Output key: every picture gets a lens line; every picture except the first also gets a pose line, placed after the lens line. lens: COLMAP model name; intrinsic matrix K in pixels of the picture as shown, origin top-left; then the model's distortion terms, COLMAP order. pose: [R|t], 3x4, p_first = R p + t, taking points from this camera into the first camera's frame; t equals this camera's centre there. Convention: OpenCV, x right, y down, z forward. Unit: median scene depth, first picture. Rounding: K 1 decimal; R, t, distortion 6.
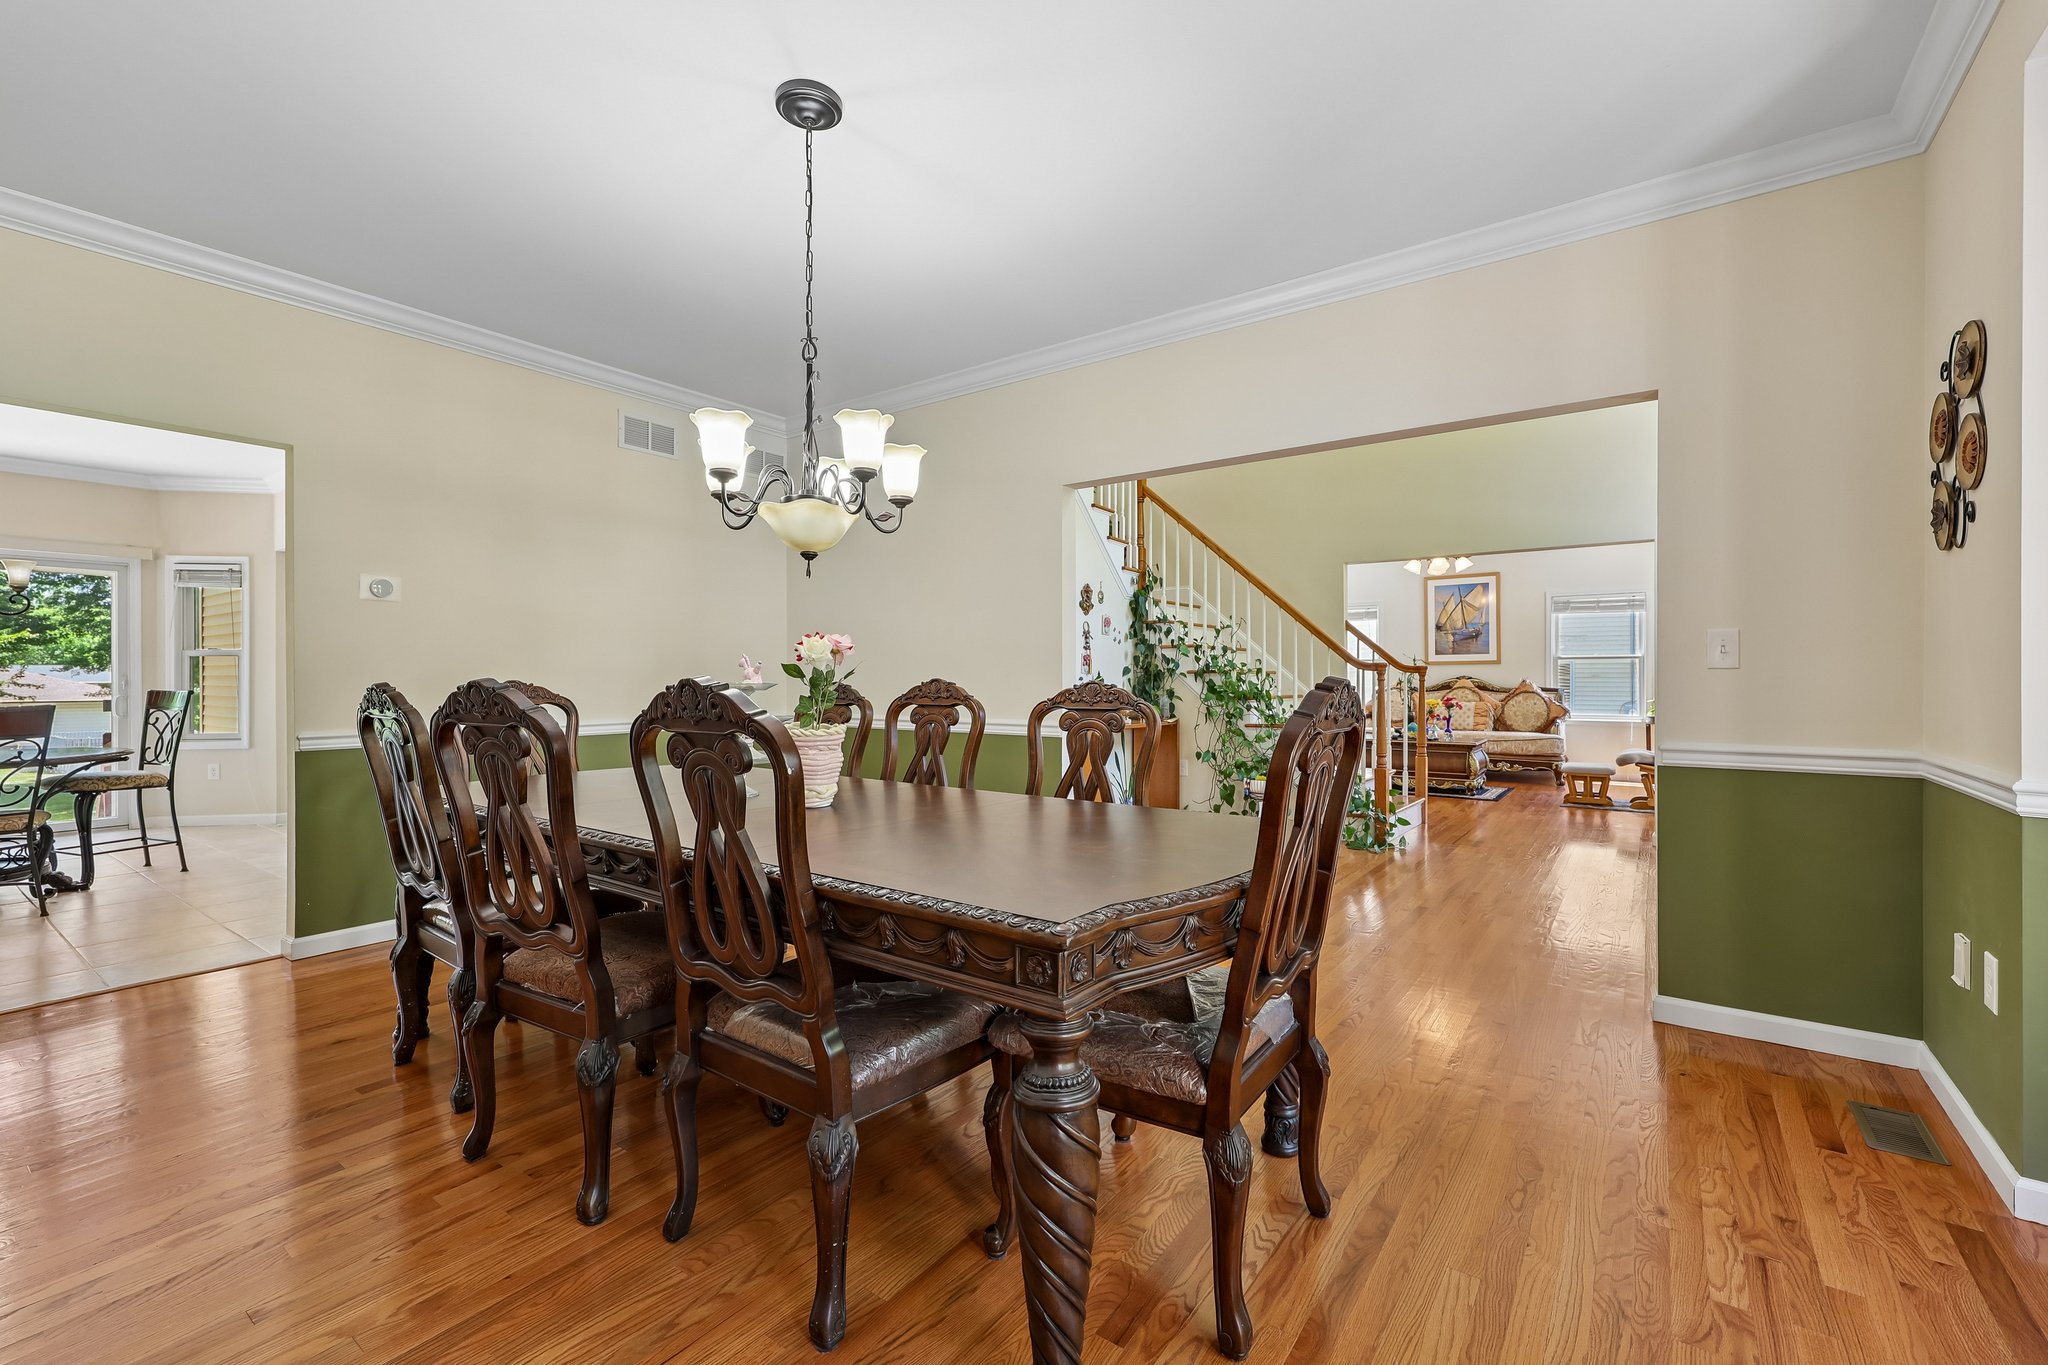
lens RADIAL K [[830.7, 0, 1015.7], [0, 830.7, 674.9], [0, 0, 1]] dist [-0.000423, 0.001031]
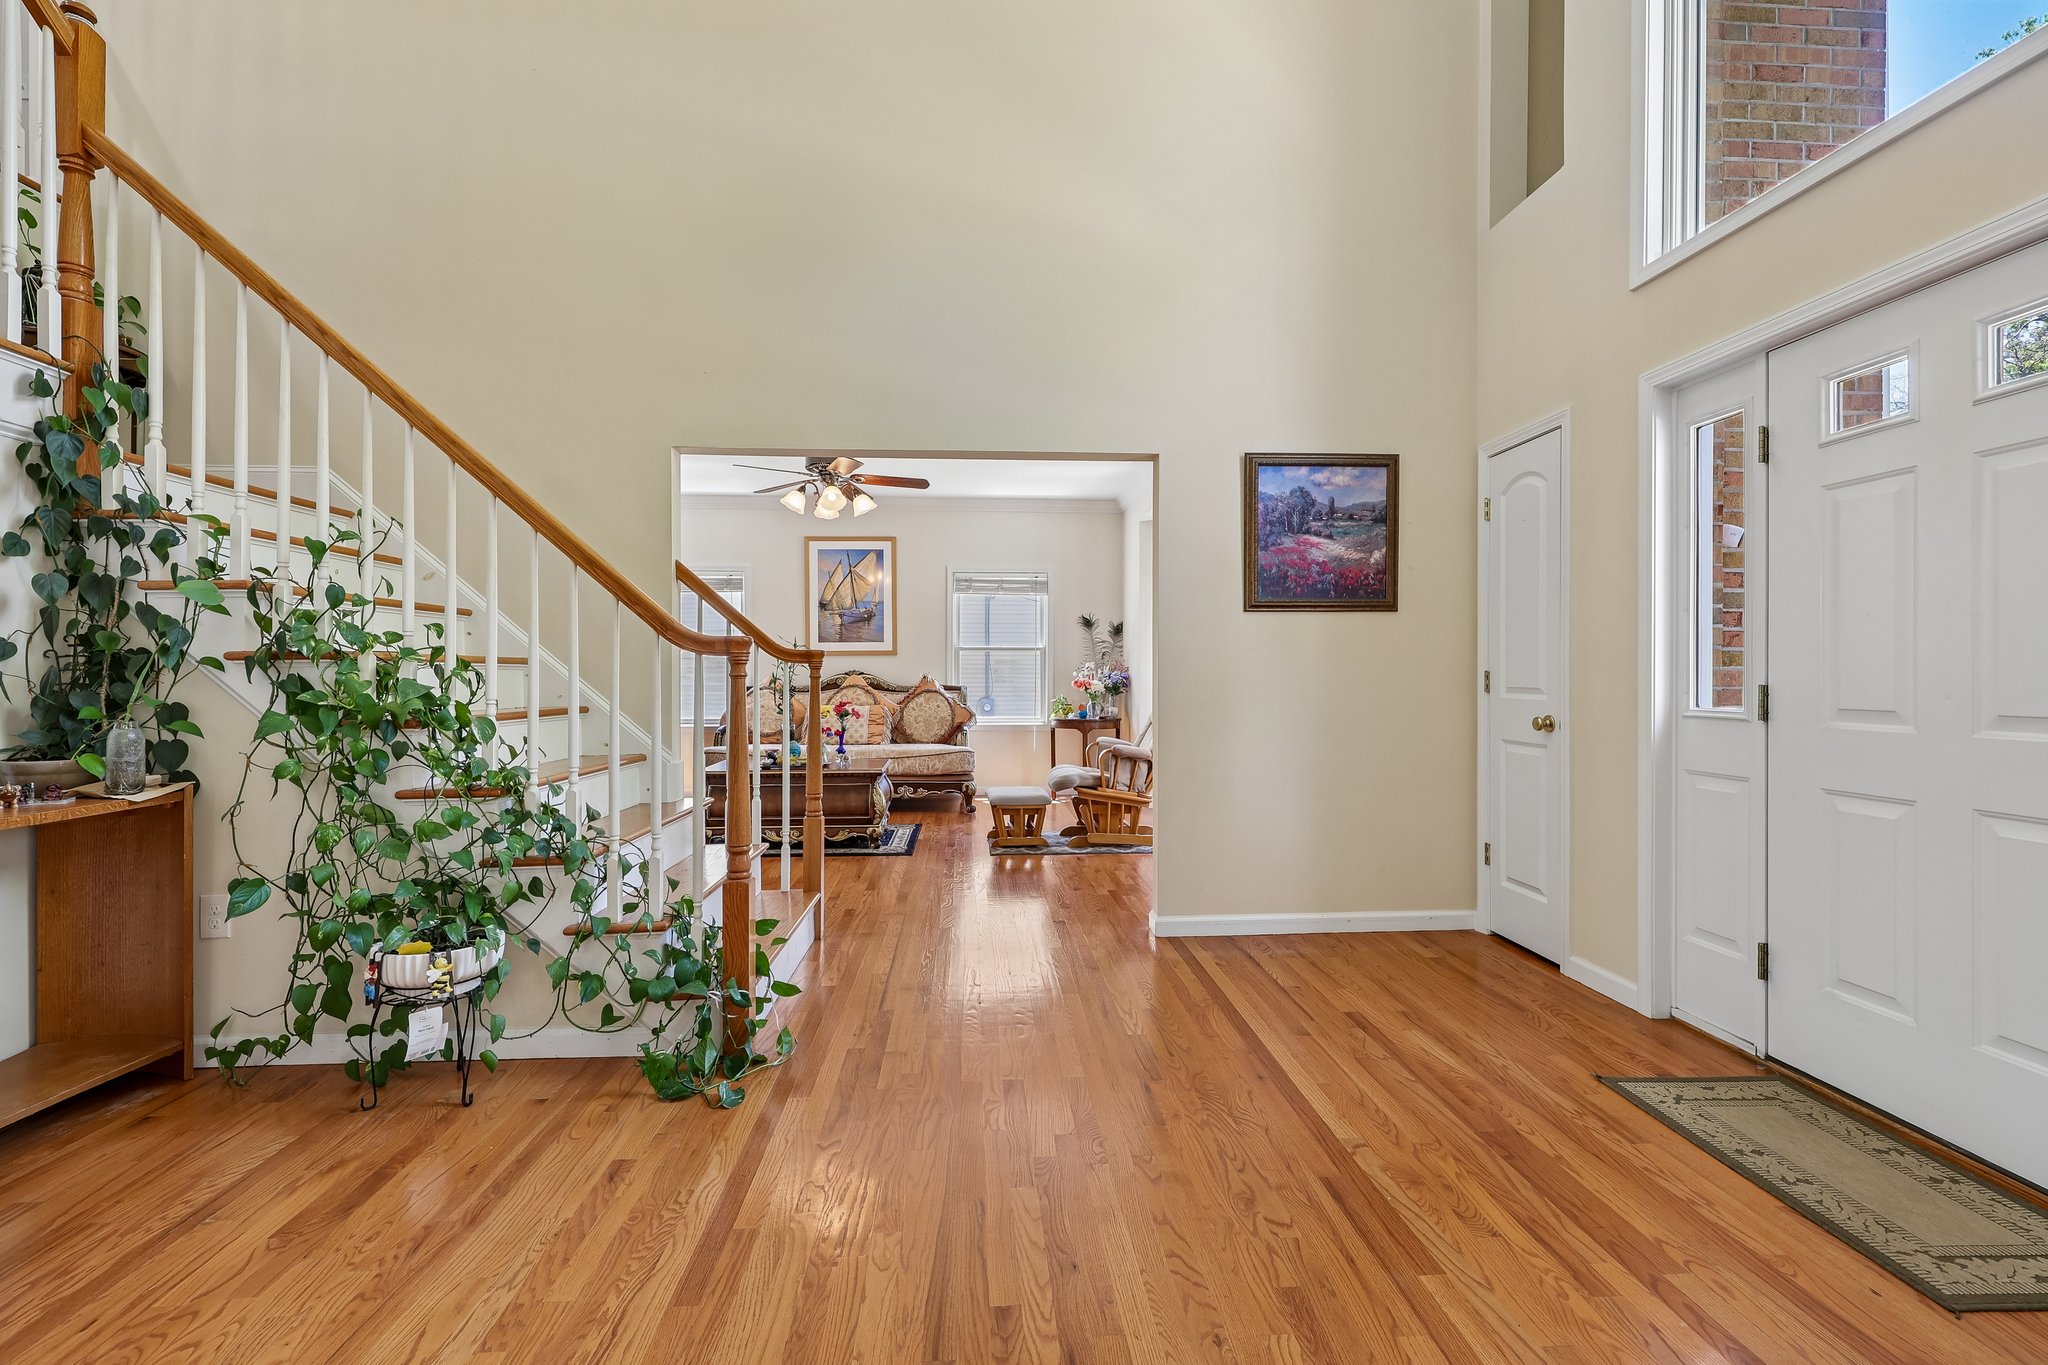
lens RADIAL K [[830.7, 0, 1035.6], [0, 830.7, 682.9], [0, 0, 1]] dist [-0.000423, 0.001031]
pose [[0.737861, -0.006449, 0.674922, 0.214962], [-0.003409, 0.999906, 0.013281, 0.002464], [-0.674944, -0.012100, 0.737769, 0.470745]]
